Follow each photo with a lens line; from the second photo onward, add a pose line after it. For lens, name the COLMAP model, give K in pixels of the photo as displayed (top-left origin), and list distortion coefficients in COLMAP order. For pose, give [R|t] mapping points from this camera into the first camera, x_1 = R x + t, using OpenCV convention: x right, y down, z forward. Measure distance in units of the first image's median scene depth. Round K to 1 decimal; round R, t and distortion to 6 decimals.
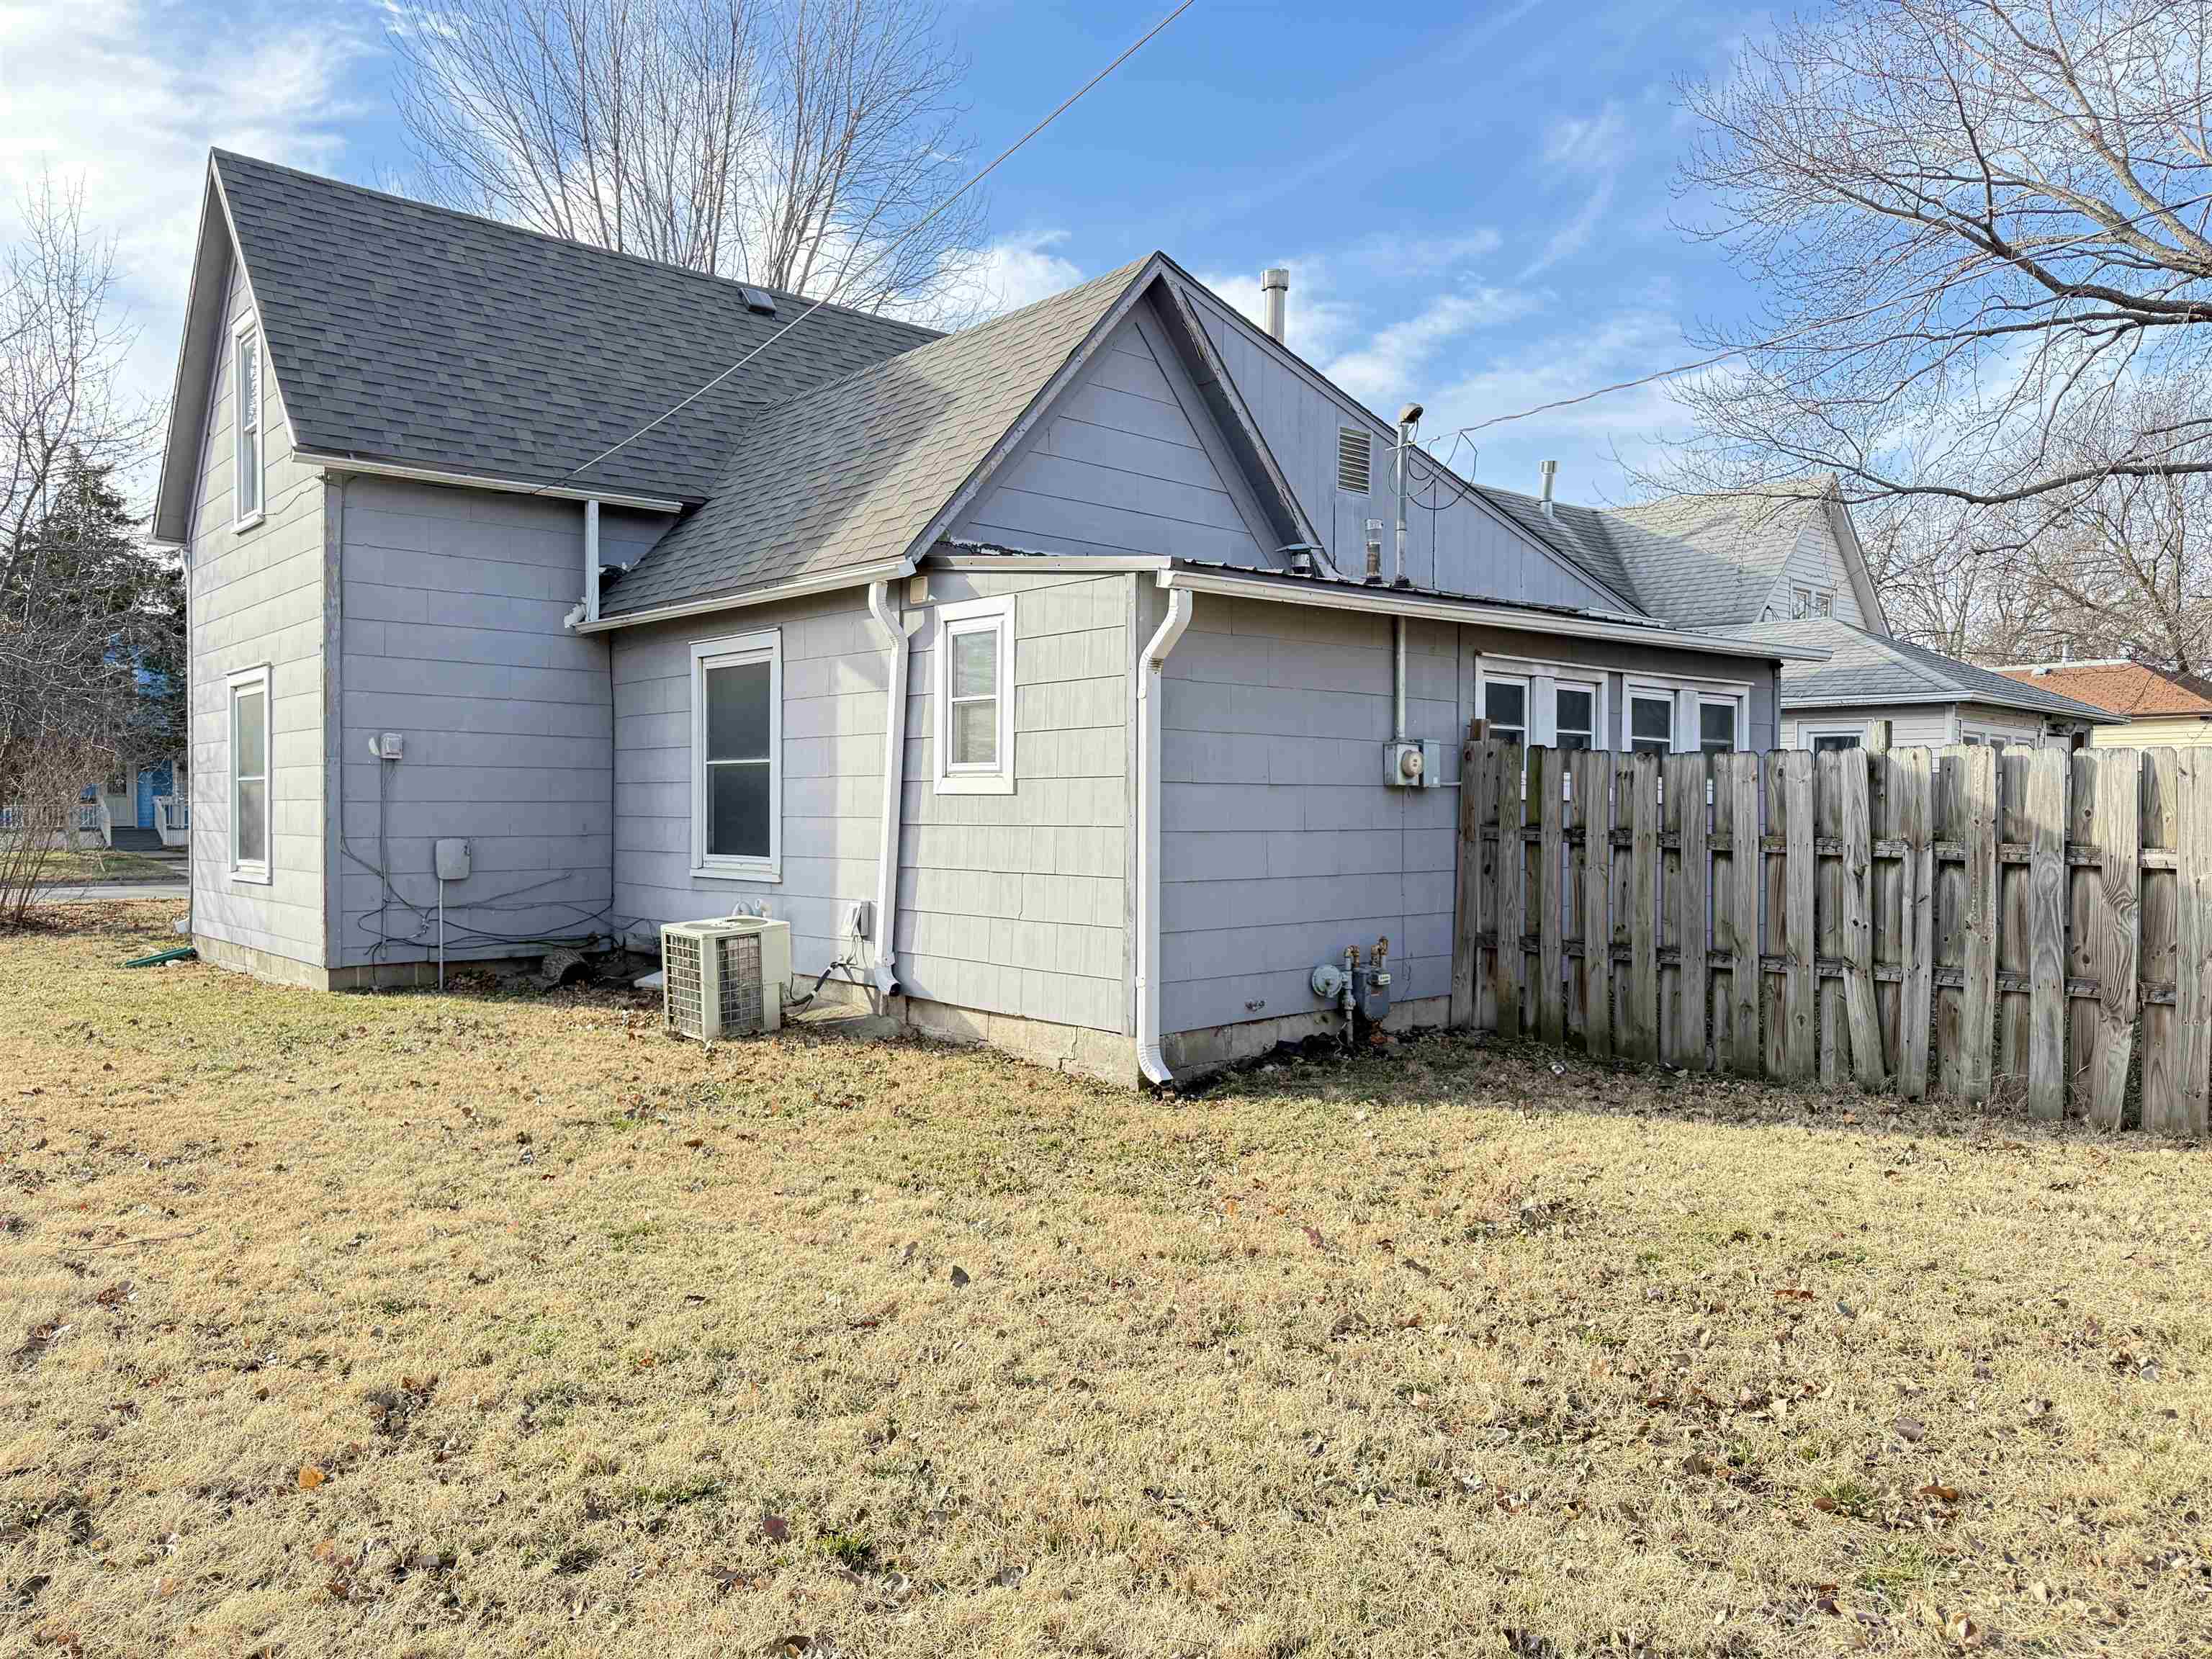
lens RADIAL K [[1548.8, 0, 1106.0], [0, 1548.8, 829.5], [0, 0, 1]] dist [0.092125, -0.123802]
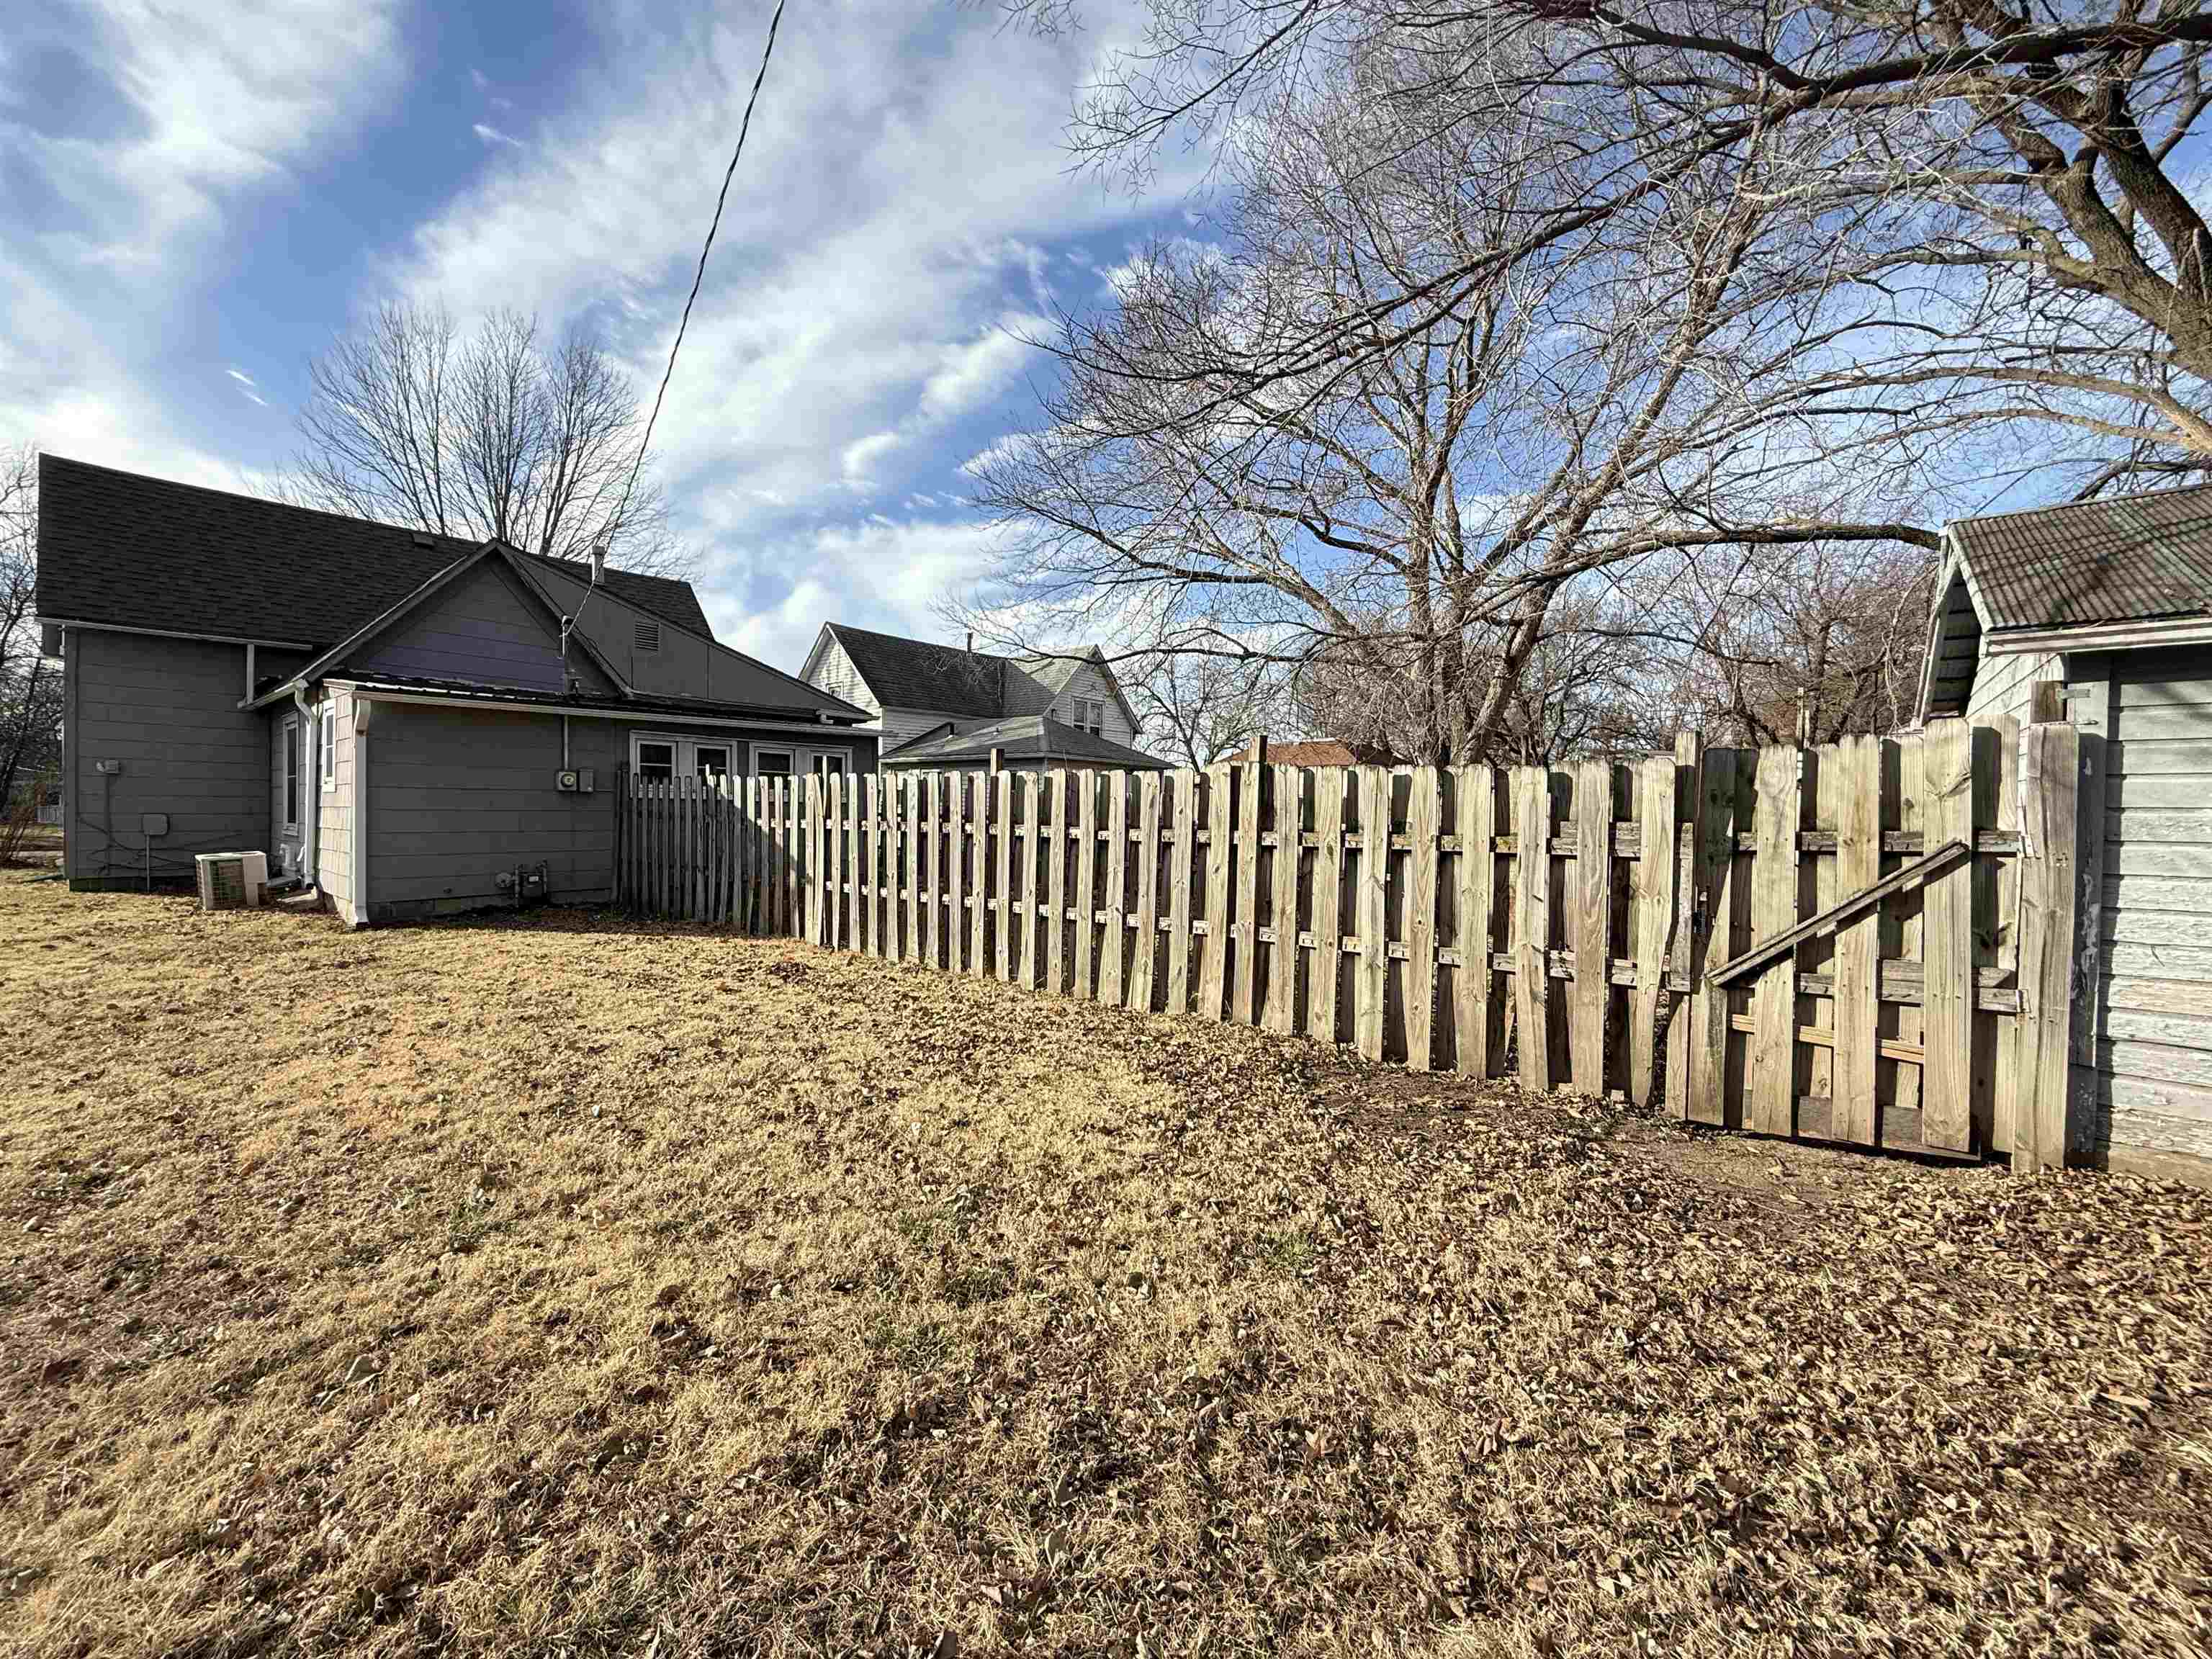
lens RADIAL K [[890.4, 0, 1106.0], [0, 890.4, 829.5], [0, 0, 1]] dist [-0.011647, 0.000149]
pose [[0.990513, 0.006523, 0.137261, 0.590656], [-0.006651, 0.999978, 0.000469, 0.015279], [-0.137255, -0.001378, 0.990535, -0.248736]]
